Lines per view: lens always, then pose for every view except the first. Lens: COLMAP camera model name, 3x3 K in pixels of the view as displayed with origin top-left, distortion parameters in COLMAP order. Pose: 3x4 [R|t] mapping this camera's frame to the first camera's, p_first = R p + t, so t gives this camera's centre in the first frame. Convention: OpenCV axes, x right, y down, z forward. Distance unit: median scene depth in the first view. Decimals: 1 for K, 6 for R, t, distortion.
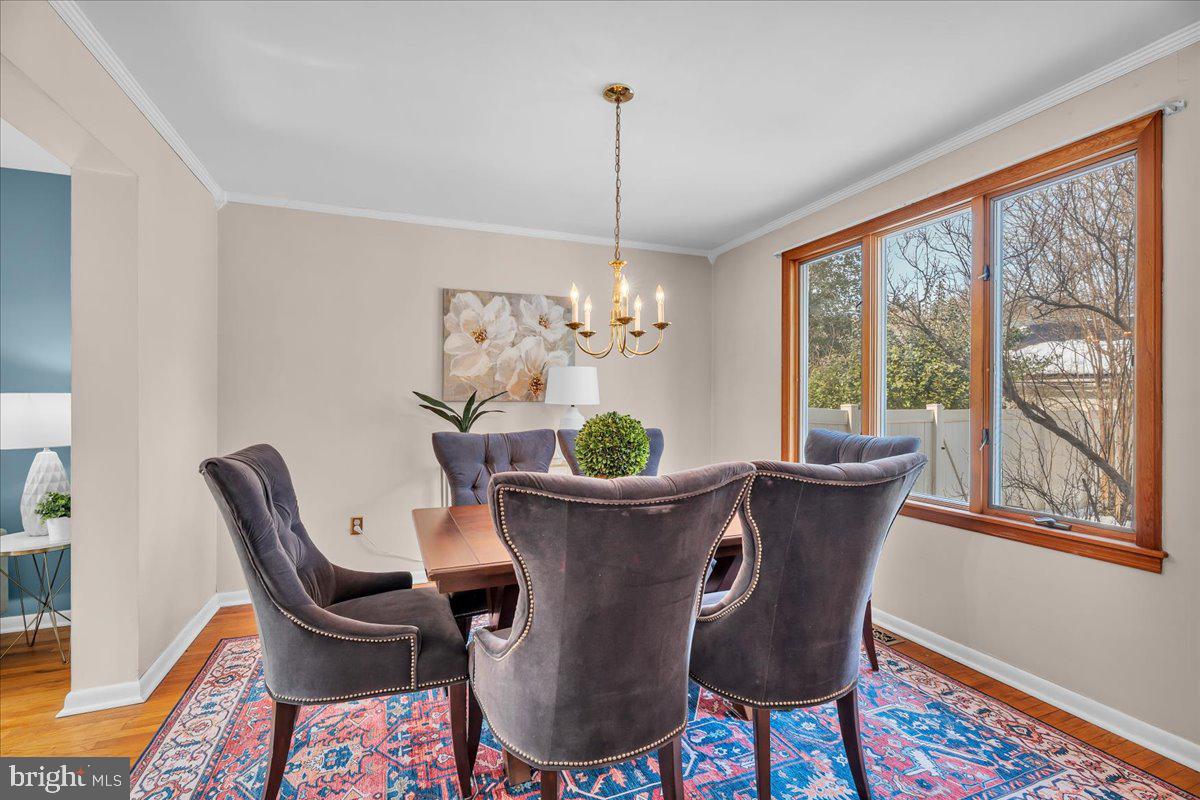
lens RADIAL K [[538.9, 0, 601.9], [0, 538.9, 393.7], [0, 0, 1]] dist [0.001881, 0.000521]
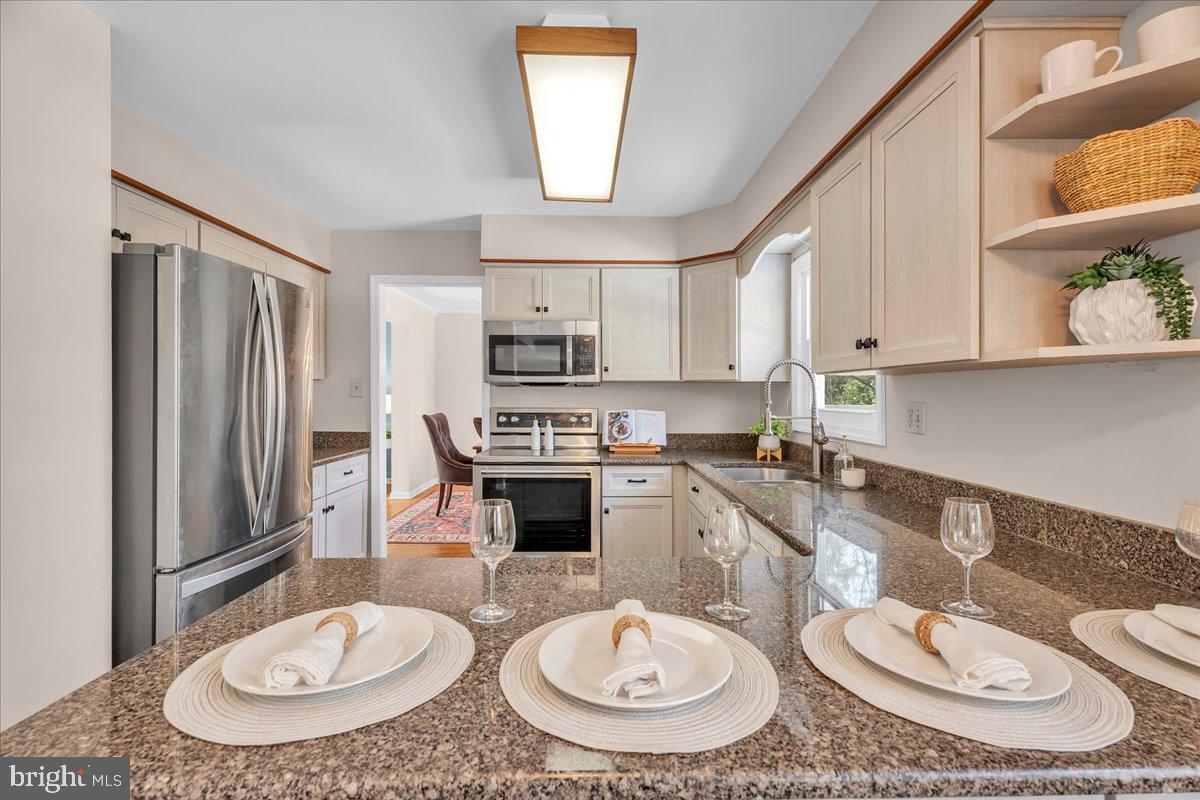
lens RADIAL K [[538.9, 0, 601.9], [0, 538.9, 393.7], [0, 0, 1]] dist [0.001881, 0.000521]
pose [[0.932212, 0.003555, -0.361895, 0.758692], [0.000689, 0.999933, 0.011598, -0.027809], [0.361911, -0.011061, 0.932147, -0.869652]]
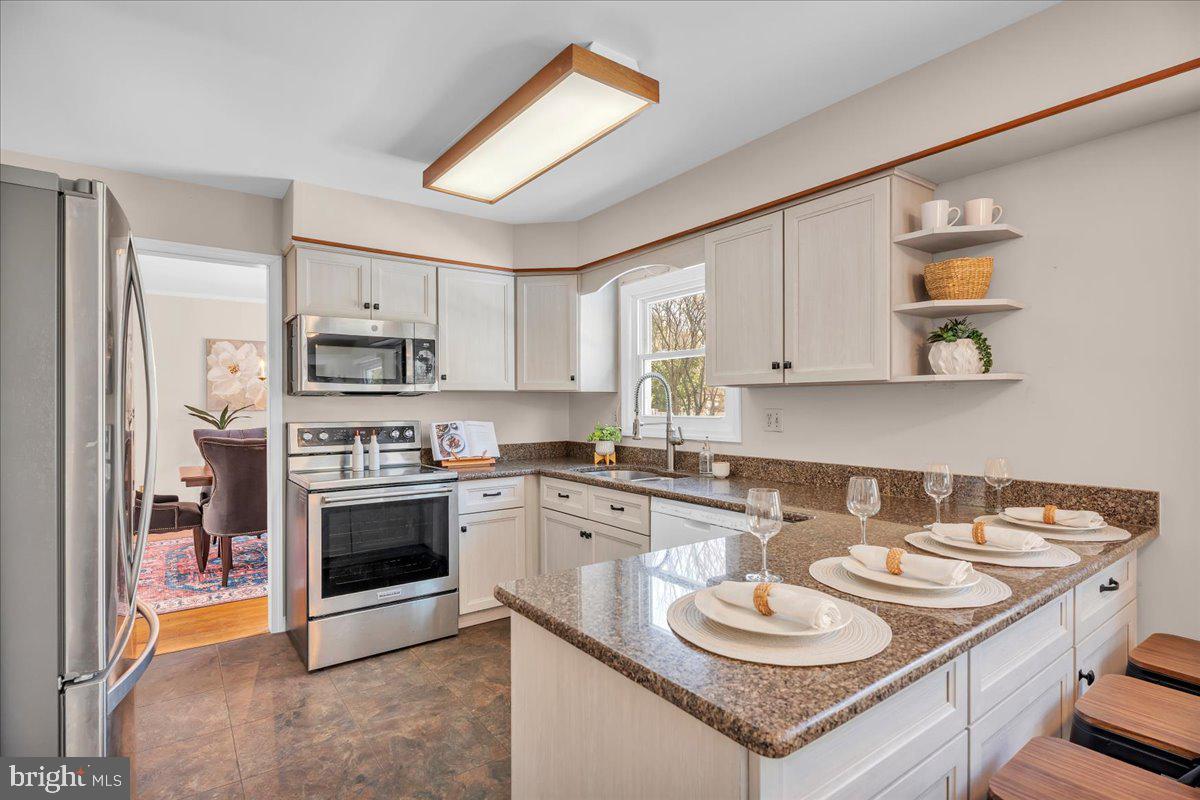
lens RADIAL K [[587.0, 0, 600.3], [0, 587.0, 408.8], [0, 0, 1]] dist [-0.001365, -0.000049]
pose [[0.969582, -0.005090, 0.244714, 0.412731], [0.000037, 0.999787, 0.020650, -0.029081], [-0.244767, -0.020013, 0.969375, -0.971972]]
